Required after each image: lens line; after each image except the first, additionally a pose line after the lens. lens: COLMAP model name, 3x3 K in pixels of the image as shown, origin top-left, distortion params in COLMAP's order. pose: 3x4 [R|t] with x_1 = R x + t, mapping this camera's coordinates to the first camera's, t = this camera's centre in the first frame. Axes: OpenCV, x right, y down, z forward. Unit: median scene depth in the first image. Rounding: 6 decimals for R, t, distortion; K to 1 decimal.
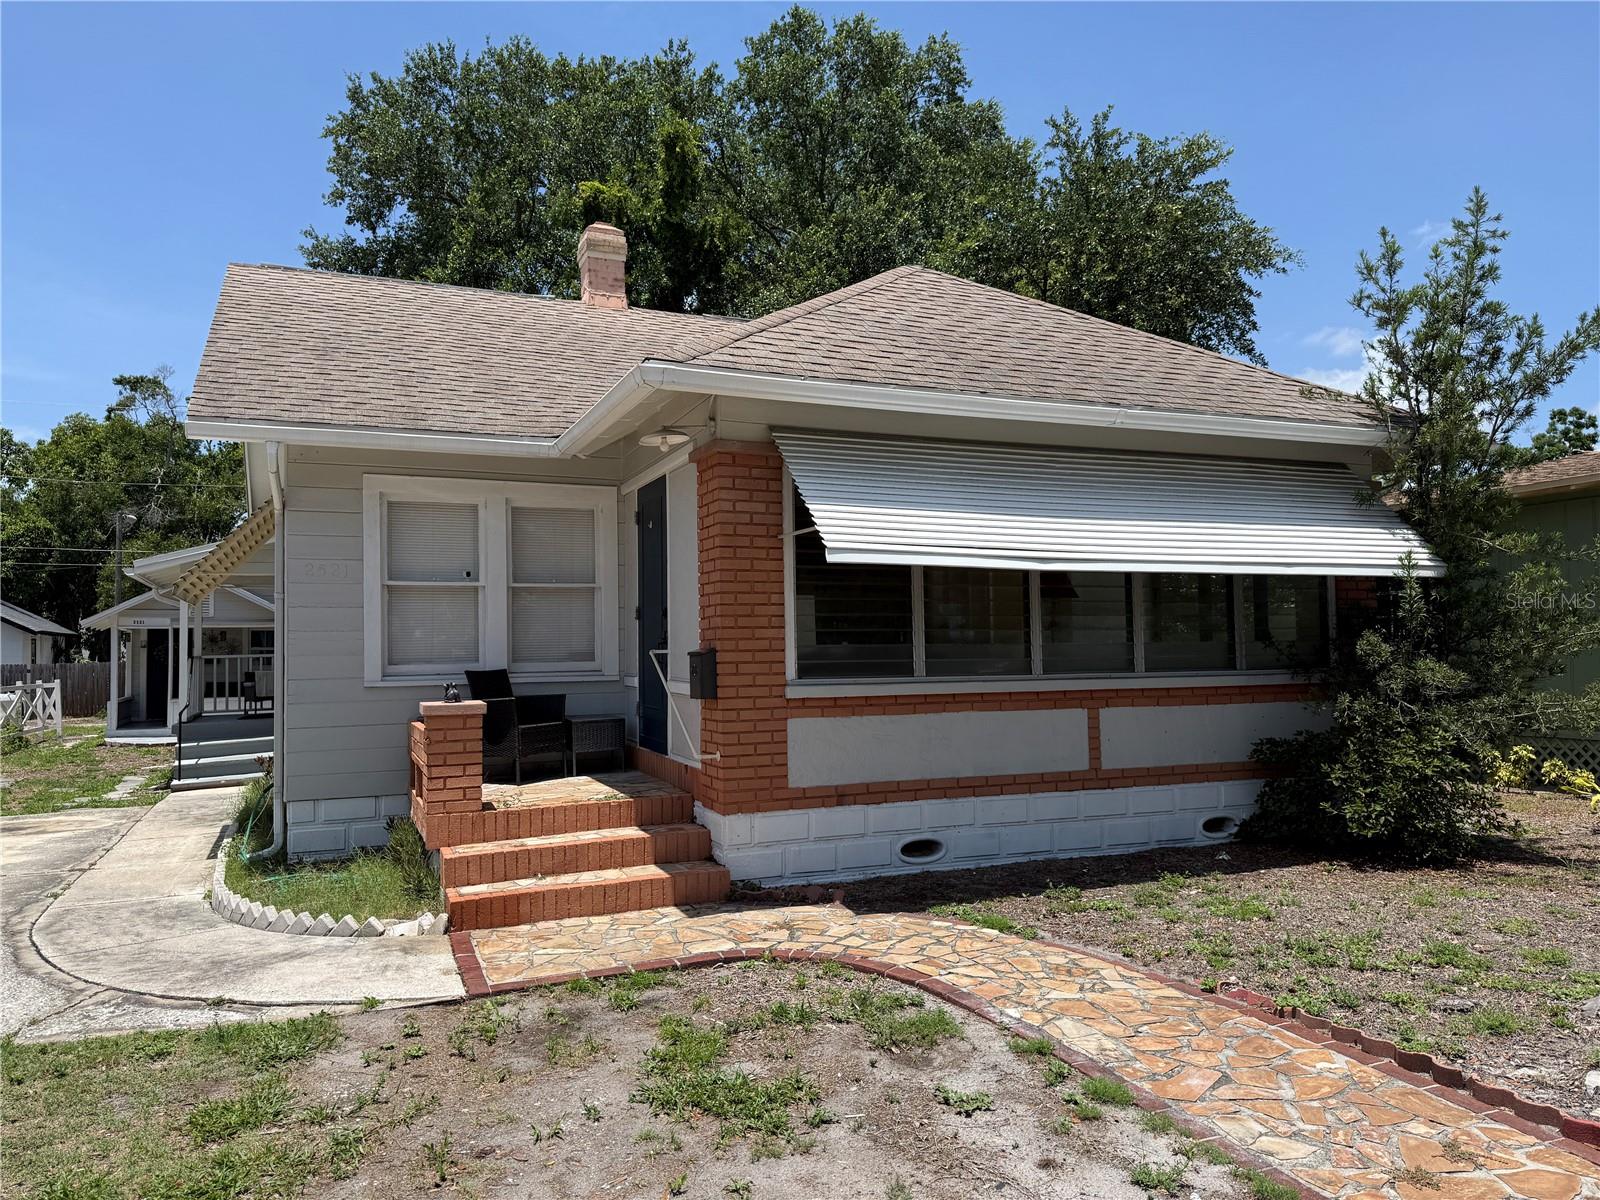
lens RADIAL K [[1137.7, 0, 793.3], [0, 1137.7, 603.3], [0, 0, 1]] dist [-0.008762, -0.004866]
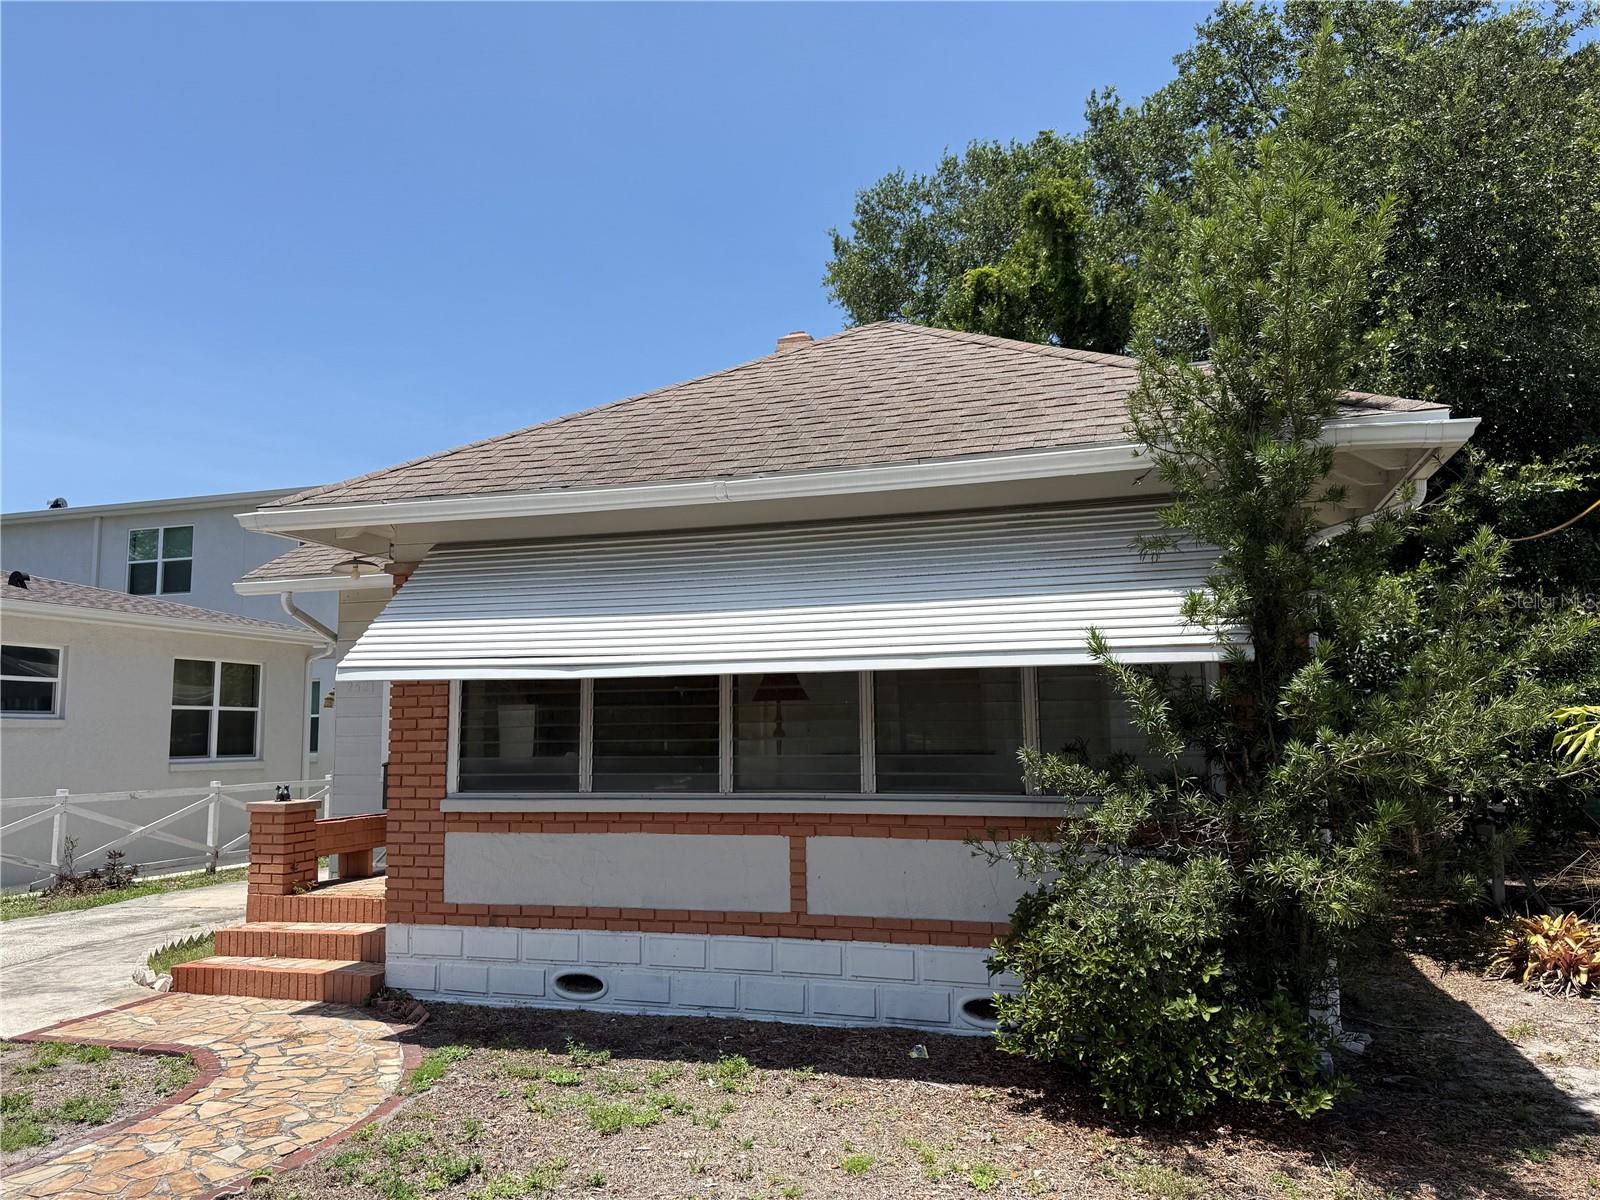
lens RADIAL K [[1137.7, 0, 797.6], [0, 1137.7, 594.5], [0, 0, 1]] dist [-0.008762, -0.004866]
pose [[0.774181, -0.083019, -0.627496, 0.849035], [0.031334, 0.995172, -0.093006, -0.004469], [0.632188, 0.052342, 0.773045, 0.391489]]
